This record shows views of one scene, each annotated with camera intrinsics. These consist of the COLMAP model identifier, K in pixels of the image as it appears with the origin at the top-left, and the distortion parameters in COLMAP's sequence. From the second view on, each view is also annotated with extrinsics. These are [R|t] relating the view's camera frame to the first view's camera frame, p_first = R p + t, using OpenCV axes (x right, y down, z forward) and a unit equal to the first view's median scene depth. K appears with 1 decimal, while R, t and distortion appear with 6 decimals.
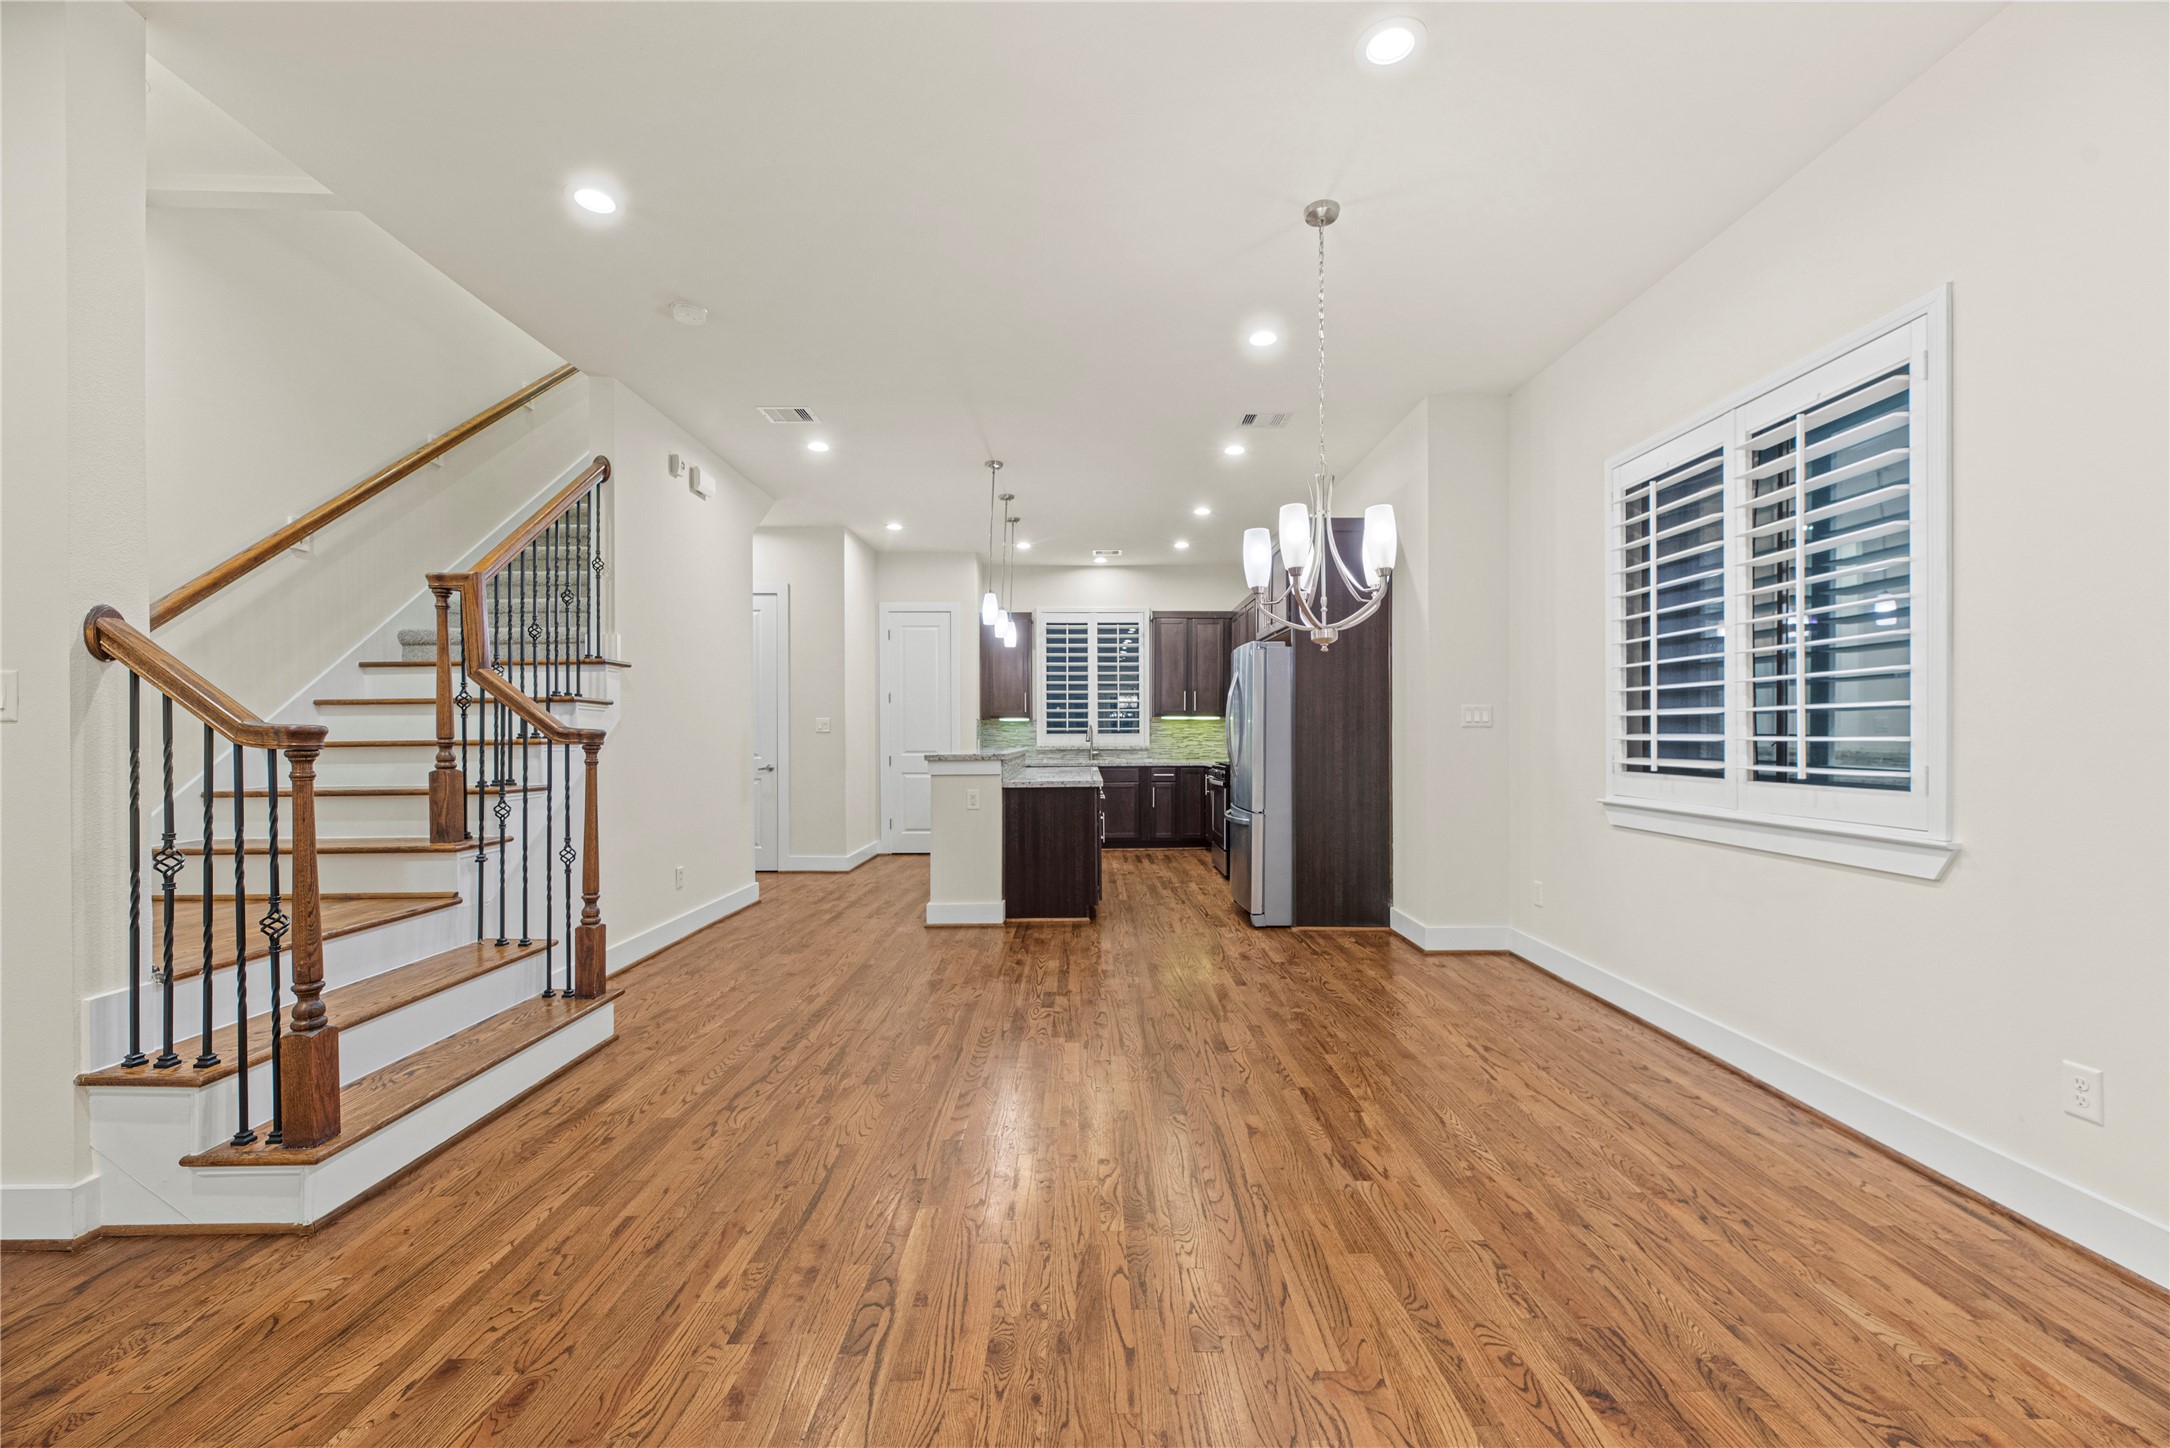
lens RADIAL K [[872.7, 0, 1104.4], [0, 872.7, 735.1], [0, 0, 1]] dist [0.000280, -0.000067]
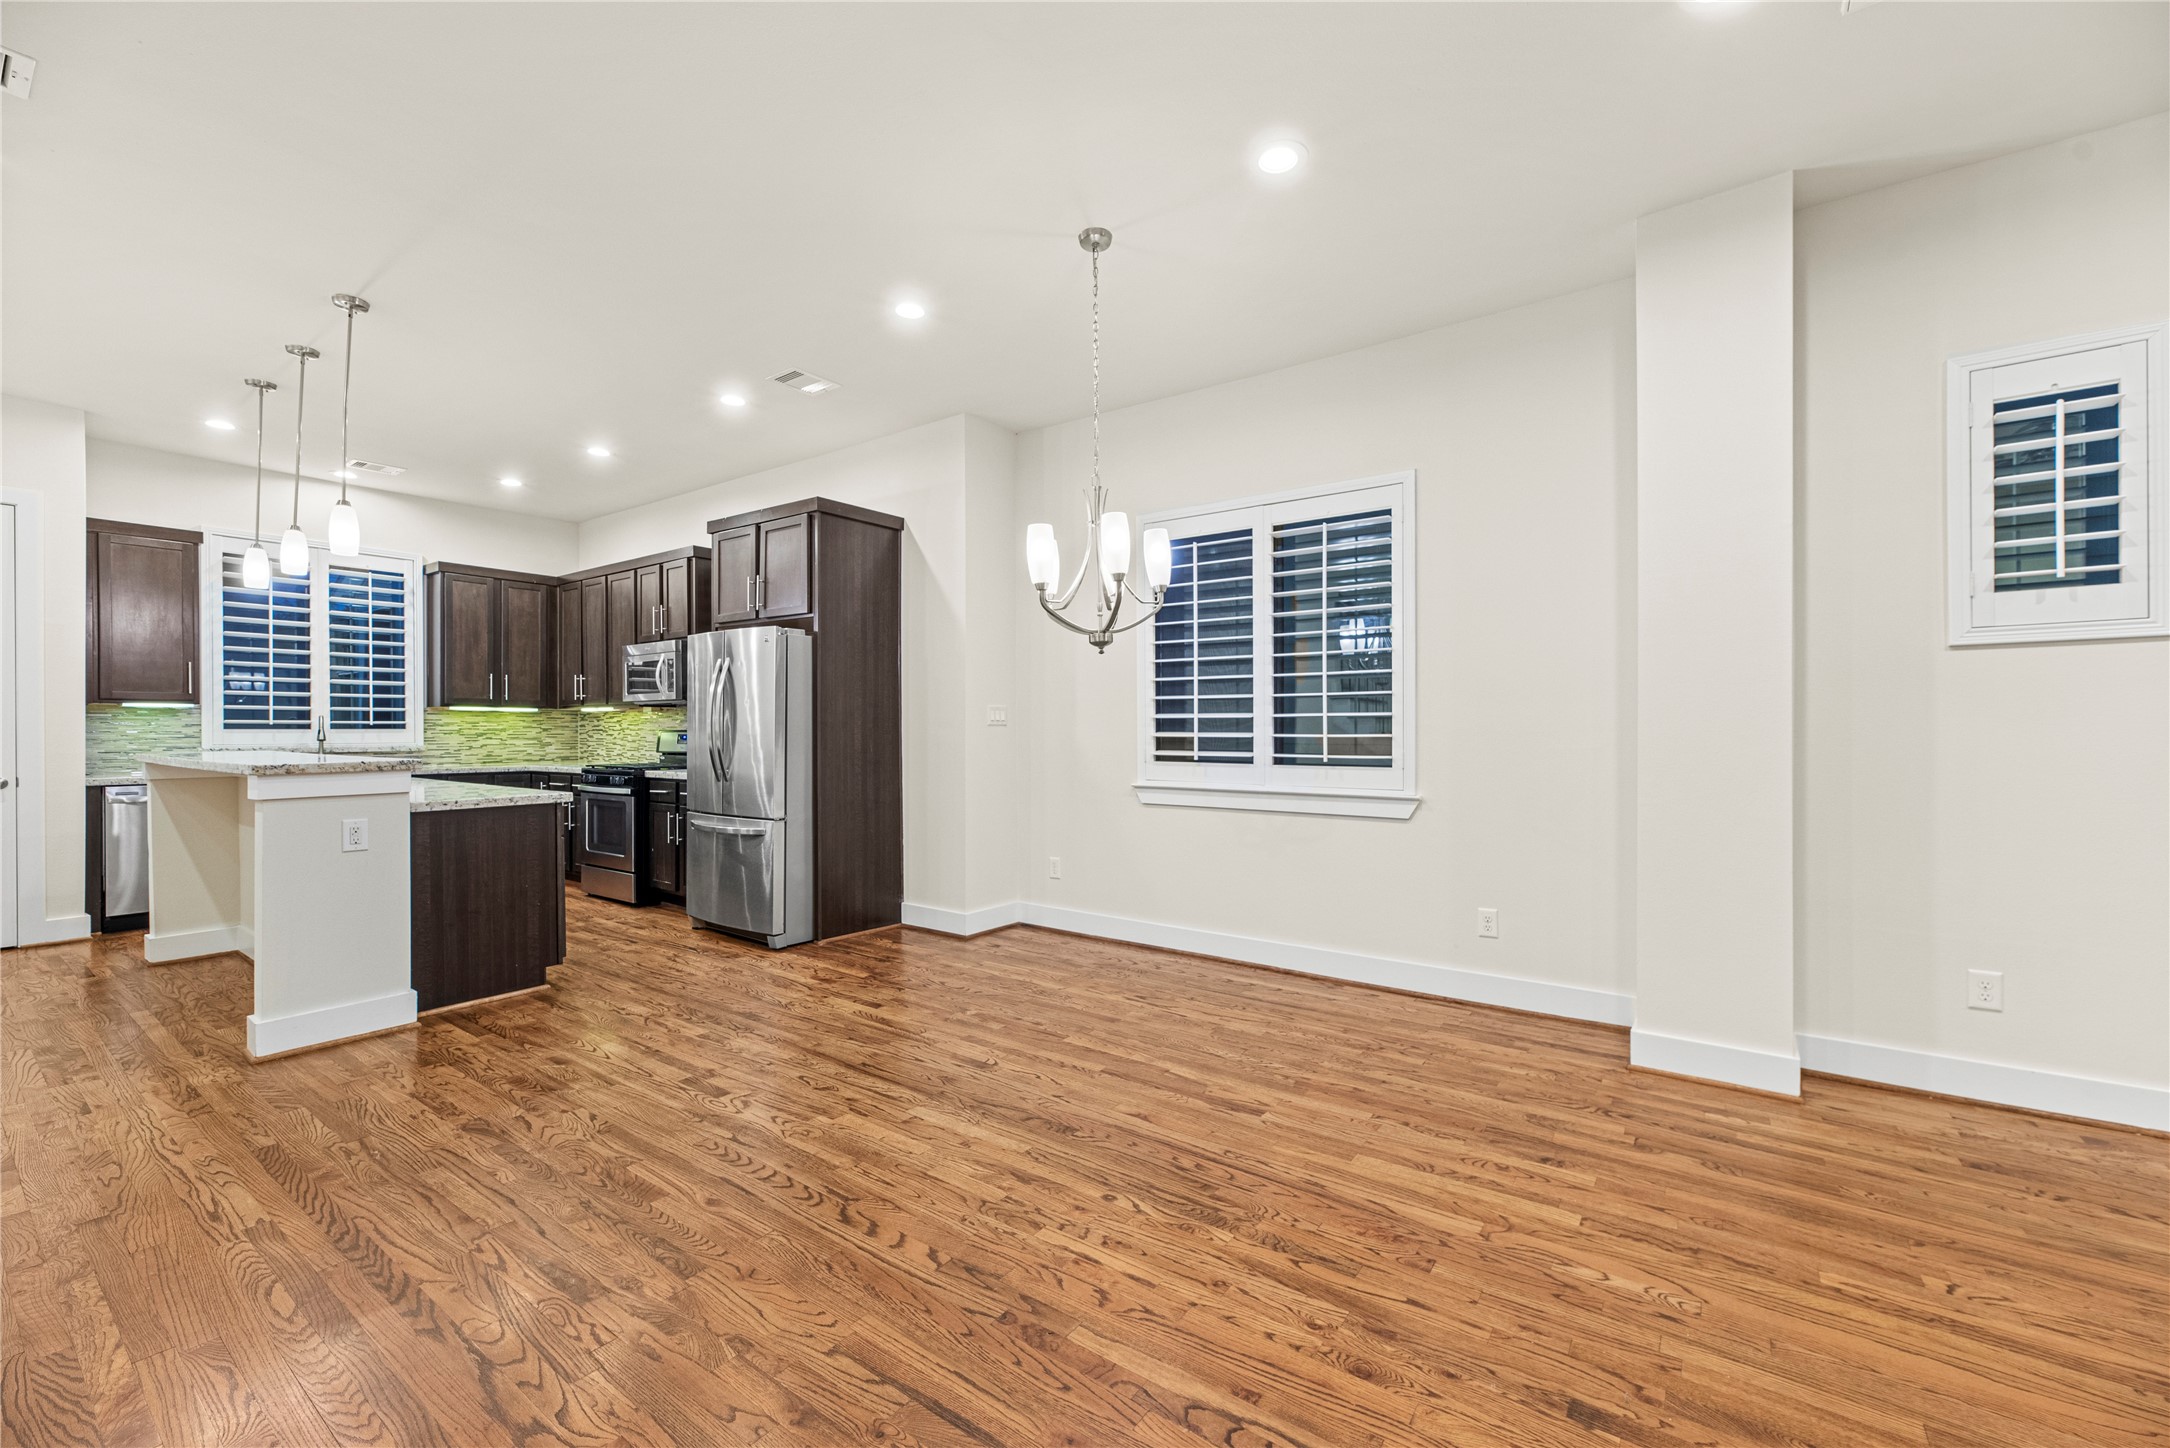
lens RADIAL K [[872.7, 0, 1099.6], [0, 872.7, 731.0], [0, 0, 1]] dist [0.000280, -0.000067]
pose [[0.597636, 0.002095, 0.801765, -0.509235], [-0.001612, 0.999998, -0.001412, -0.000612], [-0.801766, -0.000449, 0.597638, 0.314234]]
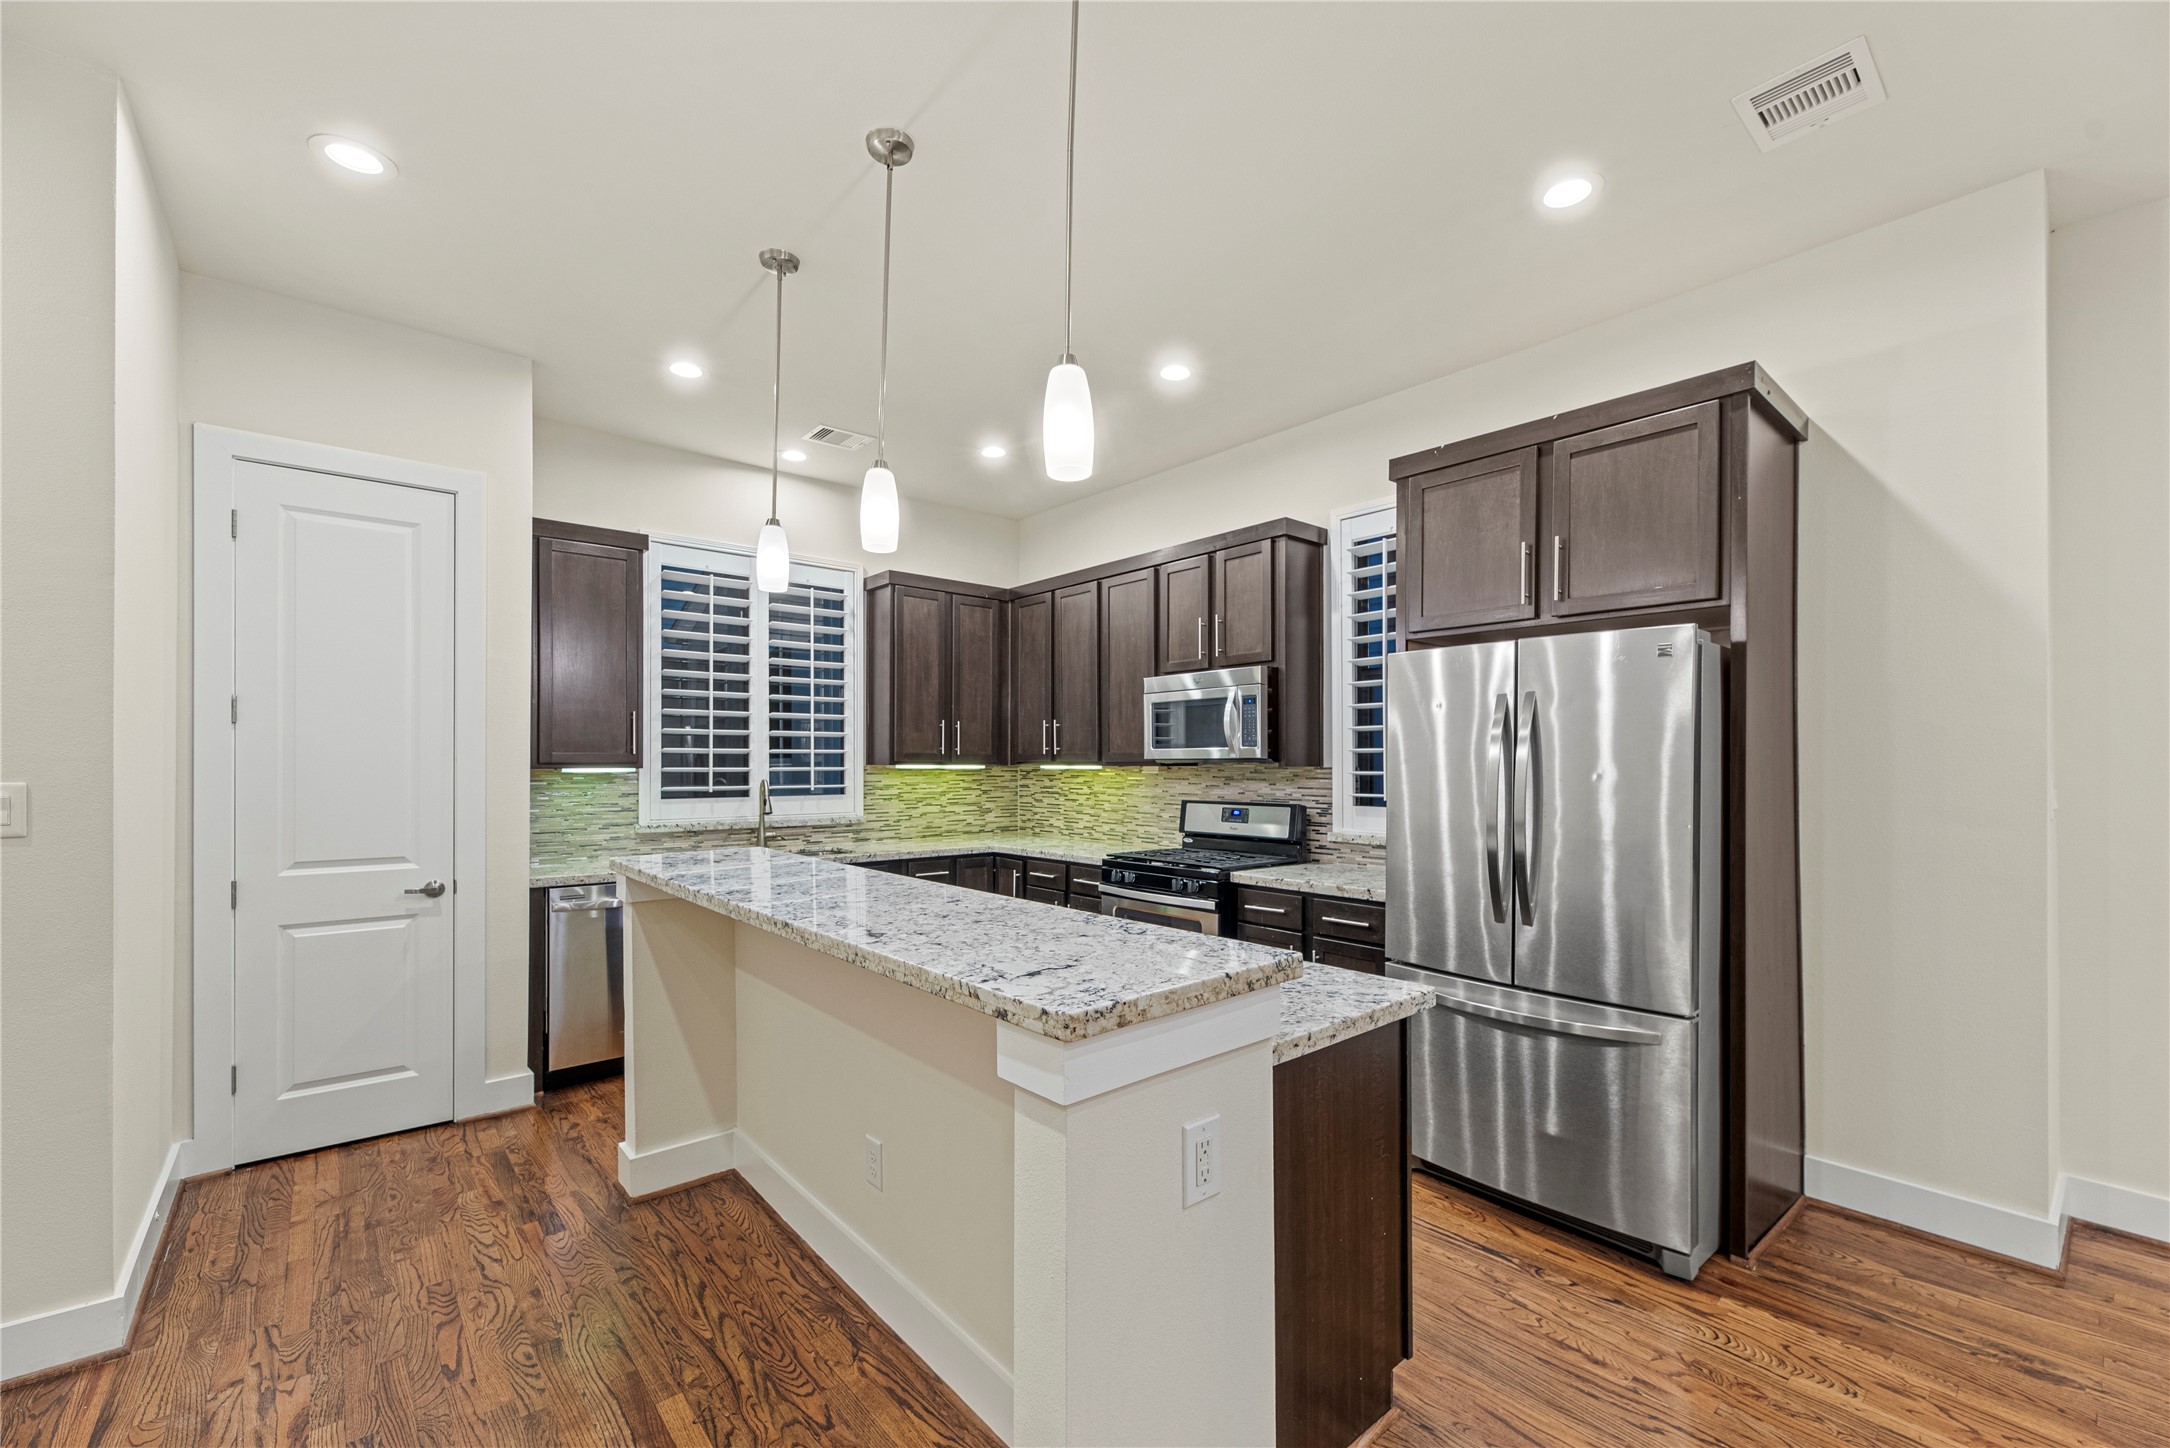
lens RADIAL K [[872.7, 0, 1076.7], [0, 872.7, 754.7], [0, 0, 1]] dist [0.000280, -0.000067]
pose [[0.774336, 0.008649, 0.632715, -0.505880], [-0.002361, 0.999939, -0.010779, -0.055574], [-0.632770, 0.006853, 0.774310, 1.294763]]
